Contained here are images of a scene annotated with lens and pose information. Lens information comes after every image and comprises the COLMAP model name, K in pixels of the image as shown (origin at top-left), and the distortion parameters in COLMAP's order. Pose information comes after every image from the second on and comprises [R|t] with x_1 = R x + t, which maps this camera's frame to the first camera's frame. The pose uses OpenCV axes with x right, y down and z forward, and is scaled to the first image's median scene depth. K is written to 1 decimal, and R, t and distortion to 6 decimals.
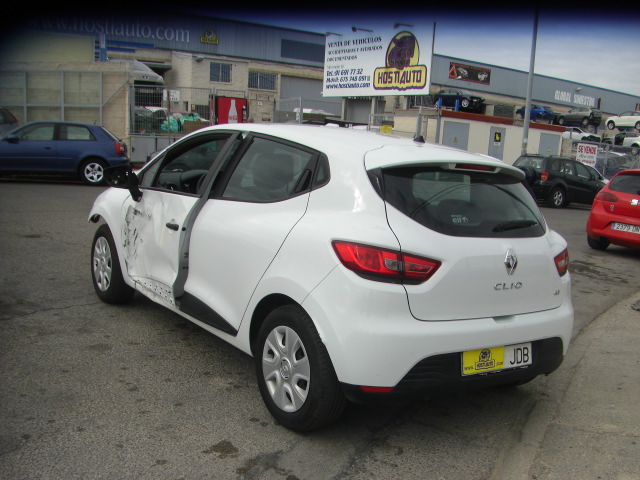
lens RADIAL K [[721.1, 0, 352.8], [0, 721.1, 366.7], [0, 0, 1]] dist [-0.189721, 0.109736]
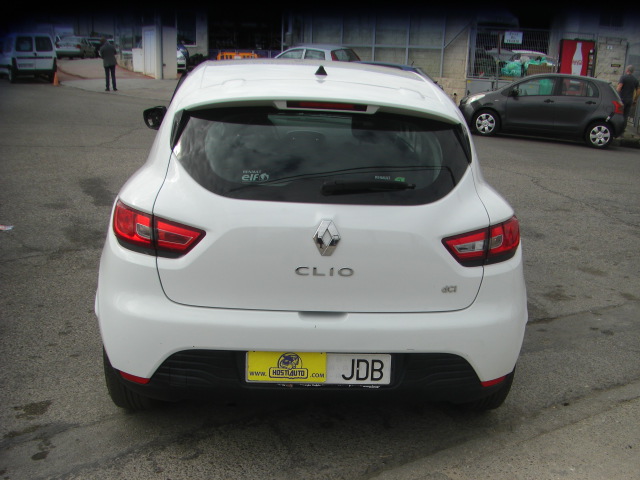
lens RADIAL K [[721.1, 0, 352.8], [0, 721.1, 366.7], [0, 0, 1]] dist [-0.189721, 0.109736]
pose [[0.850320, 0.179332, -0.494769, 0.607413], [-0.144297, 0.983567, 0.108509, -0.099844], [0.506097, -0.020874, 0.862224, 0.382652]]
